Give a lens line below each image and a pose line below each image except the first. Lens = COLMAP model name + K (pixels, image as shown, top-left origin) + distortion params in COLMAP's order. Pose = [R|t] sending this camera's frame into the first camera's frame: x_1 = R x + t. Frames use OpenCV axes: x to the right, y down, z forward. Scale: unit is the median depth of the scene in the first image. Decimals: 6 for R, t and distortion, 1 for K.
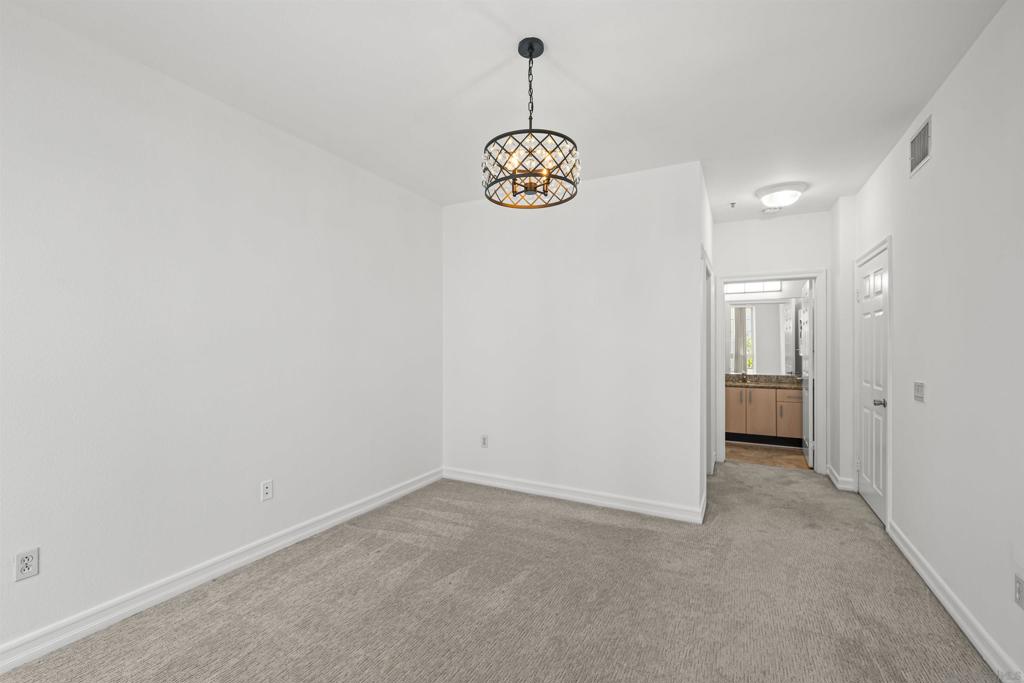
lens RADIAL K [[435.7, 0, 512.0], [0, 435.7, 341.5], [0, 0, 1]] dist [-0.000005, -0.000001]
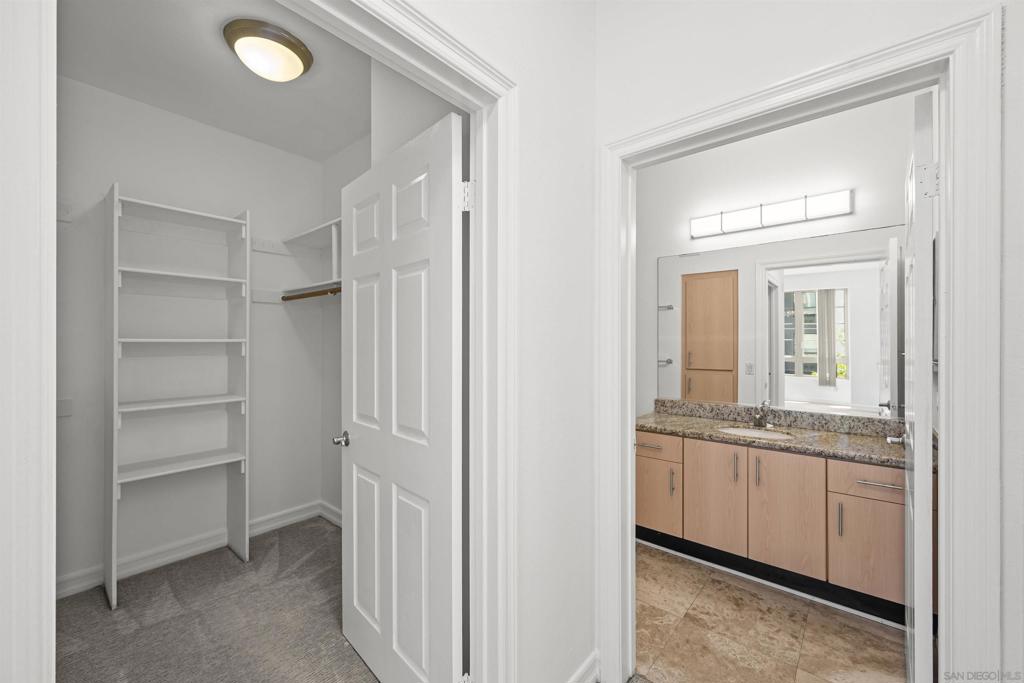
lens RADIAL K [[408.5, 0, 508.5], [0, 408.5, 345.0], [0, 0, 1]] dist [0.001161, 0.000176]
pose [[0.974592, -0.004407, -0.223946, 0.415360], [0.006097, 0.999958, 0.006855, 0.004206], [0.223907, -0.008046, 0.974577, 0.587941]]
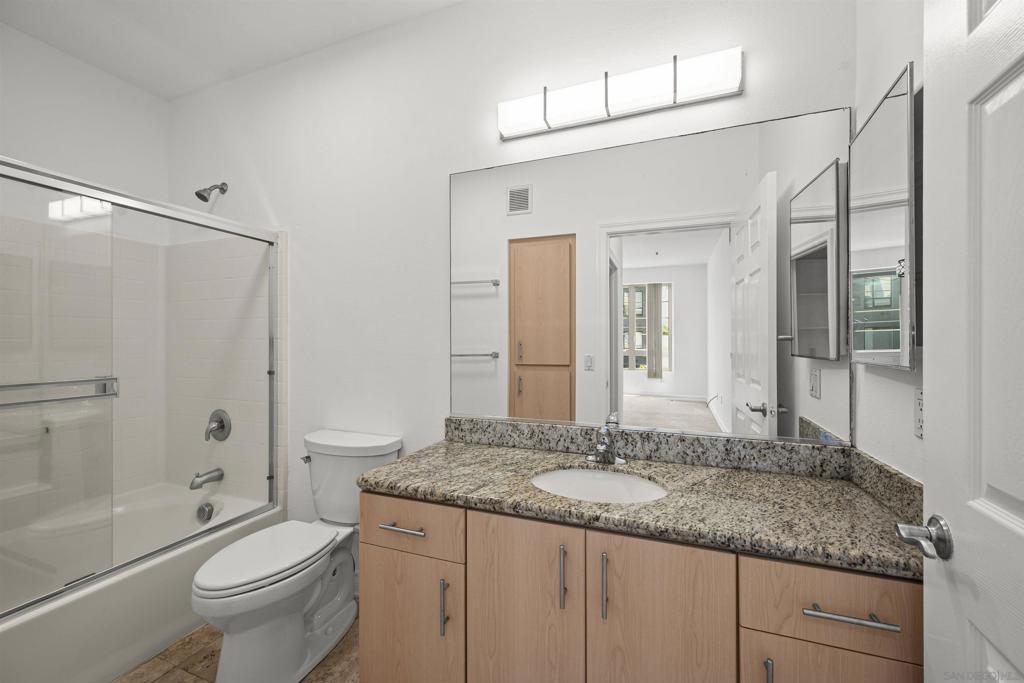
lens RADIAL K [[408.5, 0, 508.5], [0, 408.5, 345.0], [0, 0, 1]] dist [0.001161, 0.000176]
pose [[0.993550, -0.009881, 0.112967, 0.499322], [0.008520, 0.999885, 0.012523, 0.021931], [-0.113078, -0.011480, 0.993520, 0.852016]]
